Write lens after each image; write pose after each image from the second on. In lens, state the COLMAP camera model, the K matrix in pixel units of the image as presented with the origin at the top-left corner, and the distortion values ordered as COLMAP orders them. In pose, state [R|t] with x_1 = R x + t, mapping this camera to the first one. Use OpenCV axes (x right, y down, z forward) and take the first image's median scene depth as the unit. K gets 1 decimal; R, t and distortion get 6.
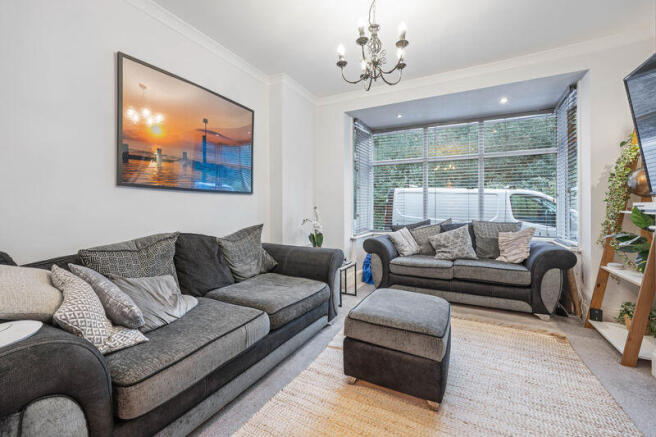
lens RADIAL K [[274.2, 0, 328.0], [0, 274.2, 209.8], [0, 0, 1]] dist [0.000547, 0.000043]
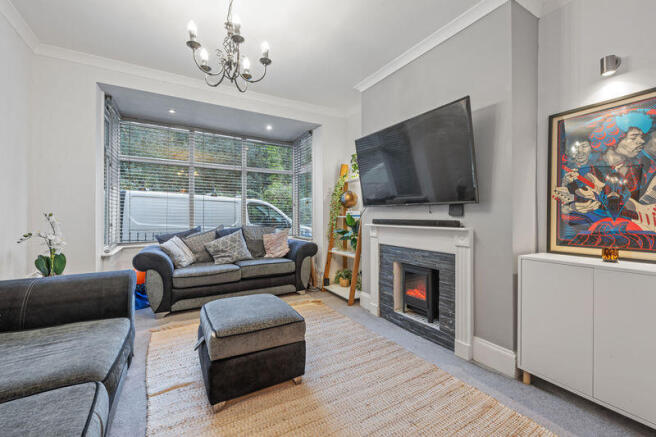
lens RADIAL K [[272.1, 0, 329.3], [0, 272.1, 215.1], [0, 0, 1]] dist [0.000049, 0.000049]
pose [[0.531507, -0.004869, 0.847040, -0.276529], [0.007972, 0.999968, 0.000745, -0.002579], [-0.847017, 0.006356, 0.531528, 0.126844]]
